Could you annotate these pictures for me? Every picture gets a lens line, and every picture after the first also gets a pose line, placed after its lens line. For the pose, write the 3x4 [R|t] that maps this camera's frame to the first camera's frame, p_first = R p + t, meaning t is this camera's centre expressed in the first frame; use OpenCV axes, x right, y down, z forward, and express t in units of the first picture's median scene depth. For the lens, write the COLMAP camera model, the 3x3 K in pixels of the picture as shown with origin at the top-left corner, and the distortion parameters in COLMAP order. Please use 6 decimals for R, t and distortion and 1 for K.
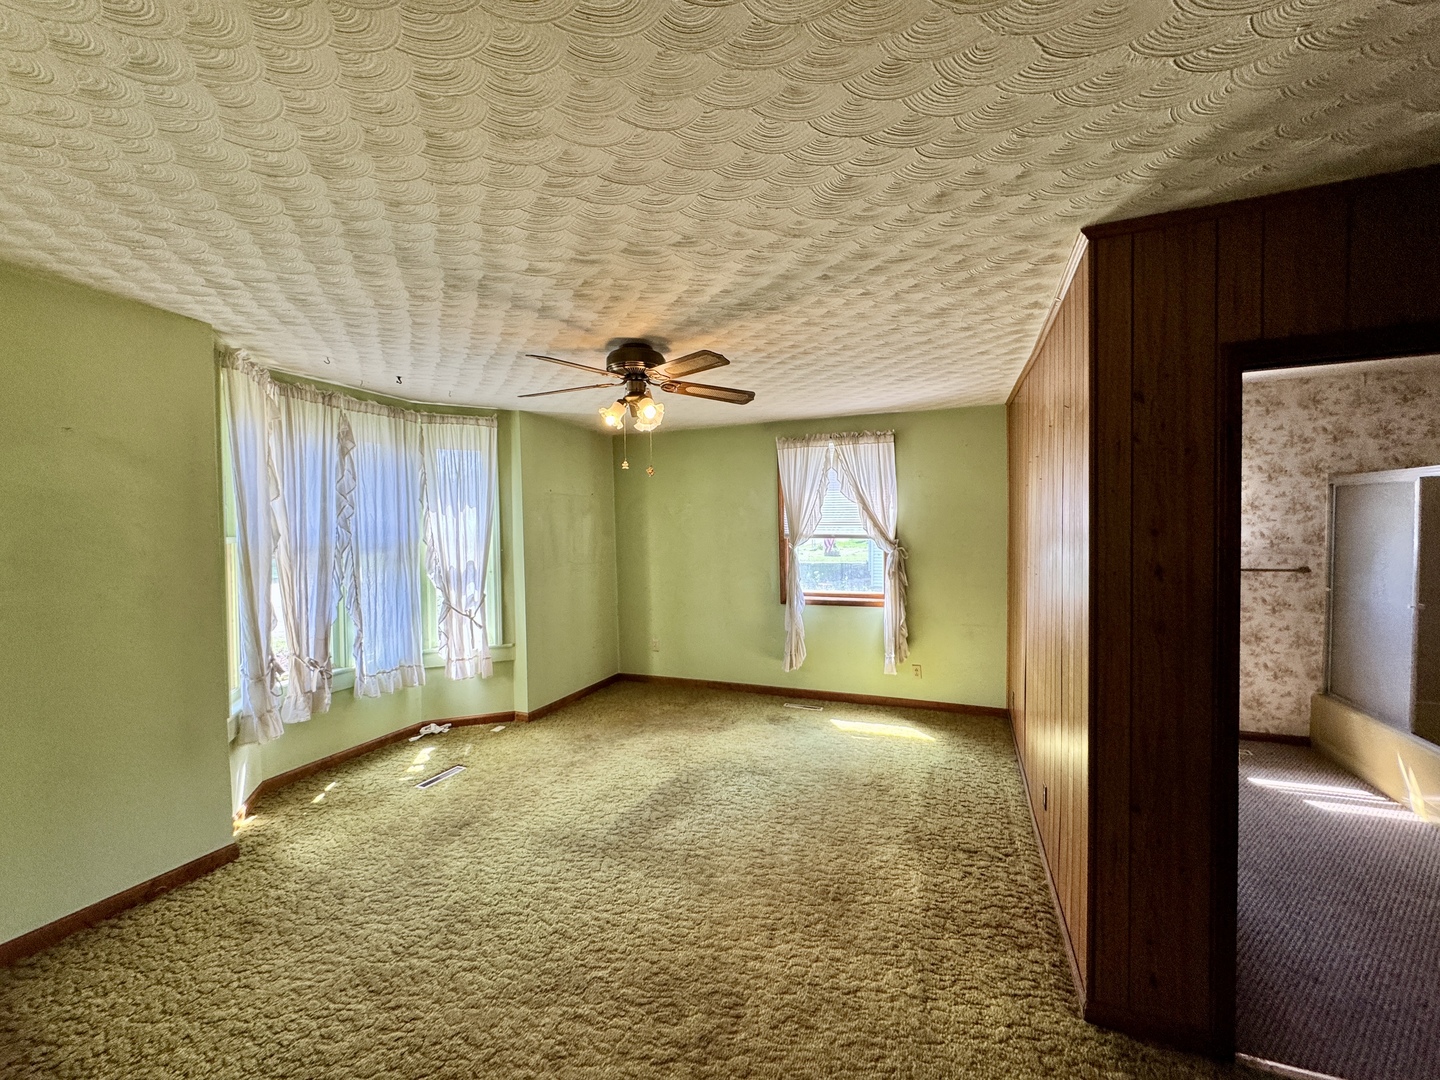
lens RADIAL K [[573.4, 0, 720.2], [0, 573.4, 541.1], [0, 0, 1]] dist [-0.004171, 0.000726]
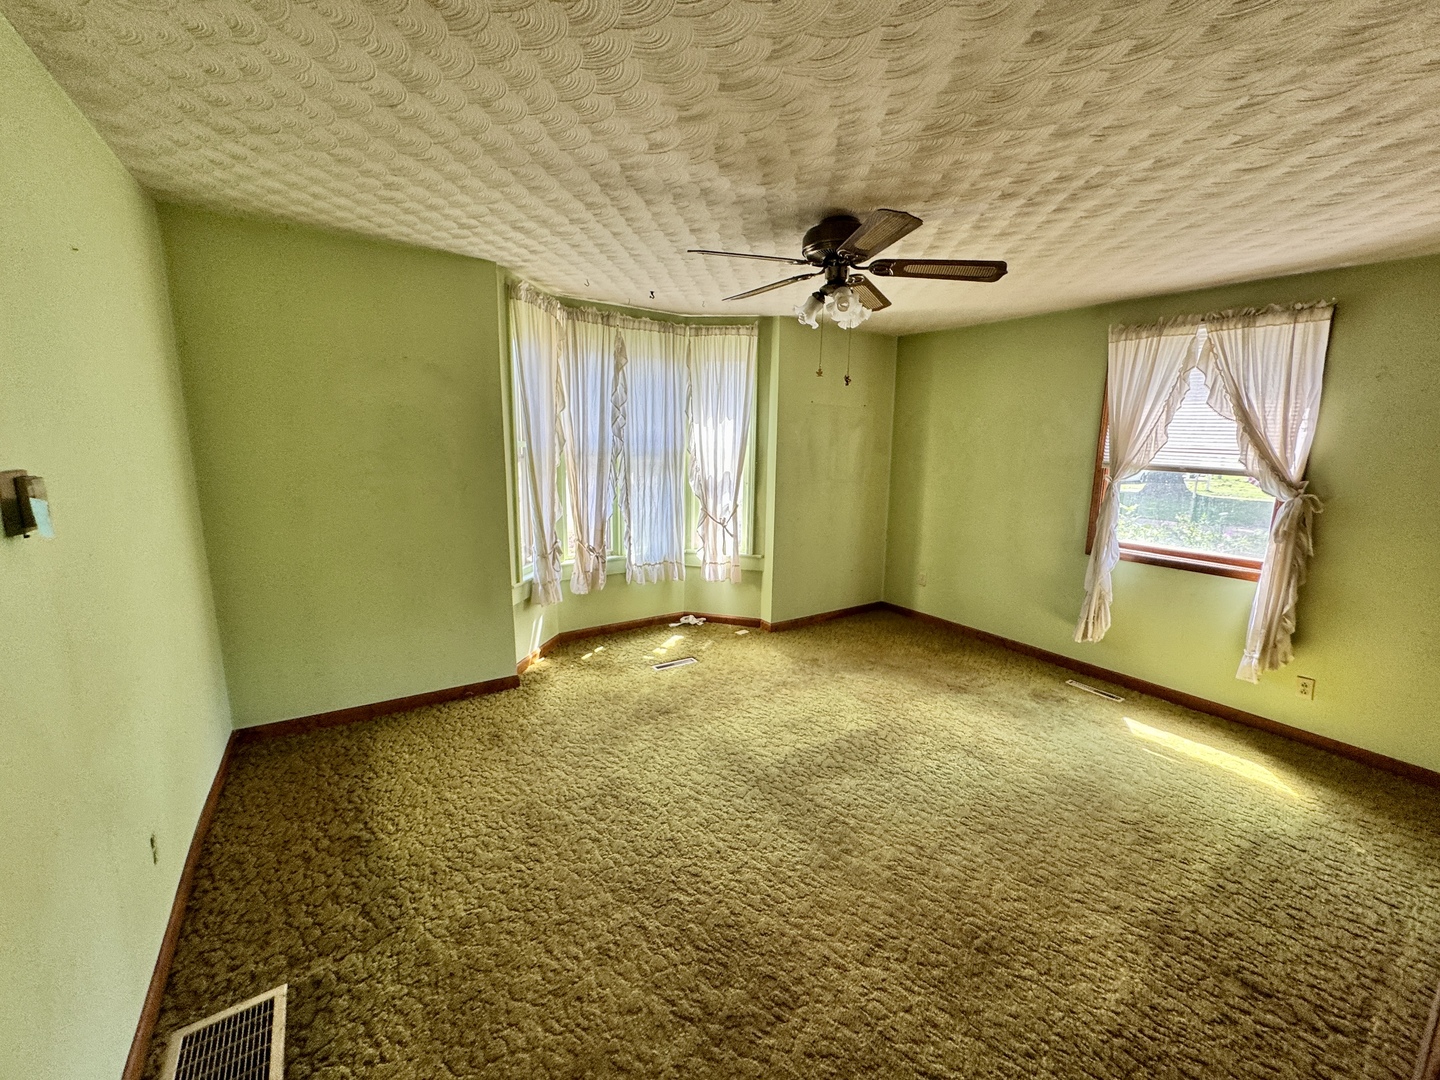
lens RADIAL K [[573.4, 0, 721.6], [0, 573.4, 539.7], [0, 0, 1]] dist [-0.004171, 0.000726]
pose [[0.825747, 0.130403, -0.548759, 0.222154], [-0.045743, 0.985185, 0.165280, -0.023491], [0.562183, -0.111378, 0.819479, 0.199806]]
